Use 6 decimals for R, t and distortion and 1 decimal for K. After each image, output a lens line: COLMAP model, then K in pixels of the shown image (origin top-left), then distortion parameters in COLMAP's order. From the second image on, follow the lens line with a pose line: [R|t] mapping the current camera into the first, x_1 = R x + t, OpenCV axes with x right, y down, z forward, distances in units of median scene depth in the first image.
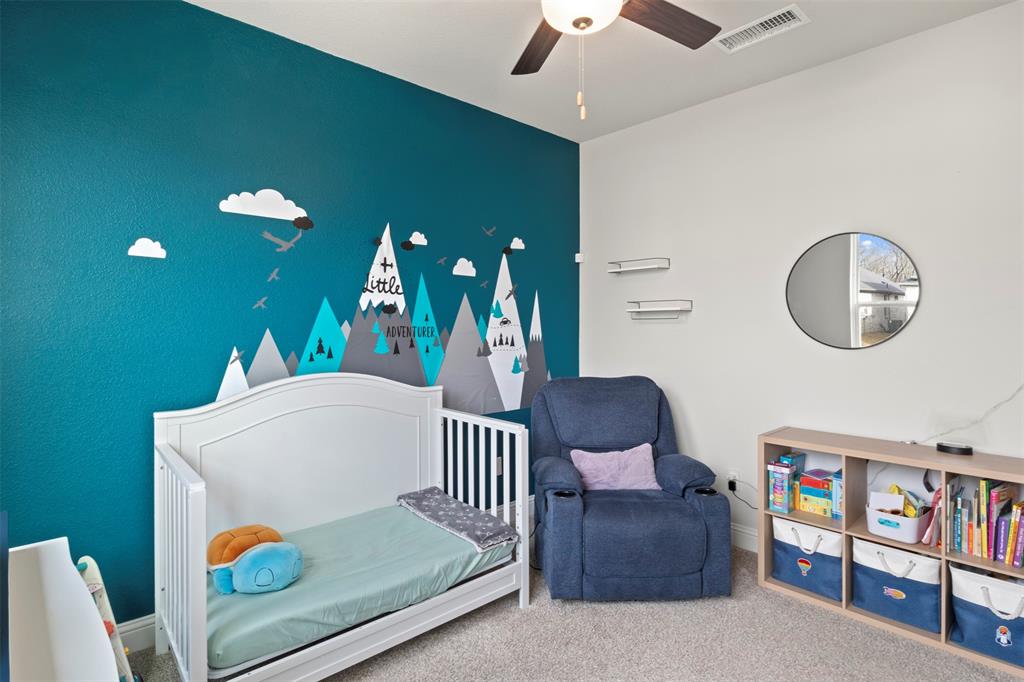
lens RADIAL K [[520.2, 0, 491.1], [0, 520.2, 328.2], [0, 0, 1]] dist [-0.026128, -0.000396]
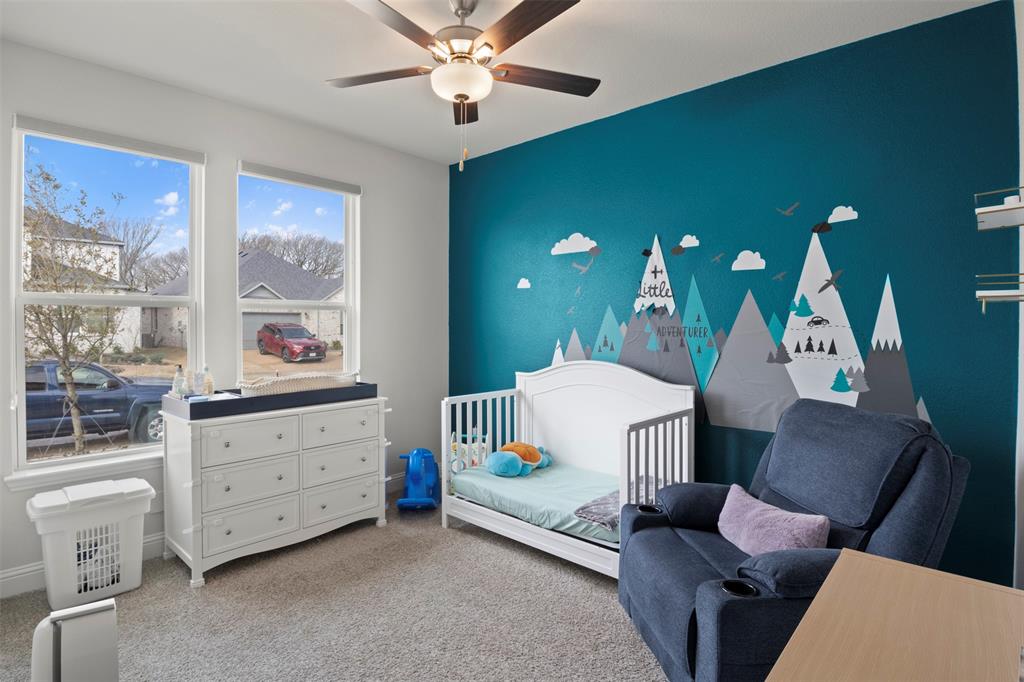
lens RADIAL K [[520.2, 0, 508.1], [0, 520.2, 331.7], [0, 0, 1]] dist [-0.026128, -0.000396]
pose [[0.092279, 0.018161, -0.995568, 0.877968], [-0.003216, 0.999834, 0.017941, -0.011200], [0.995728, 0.001546, 0.092322, 0.566954]]
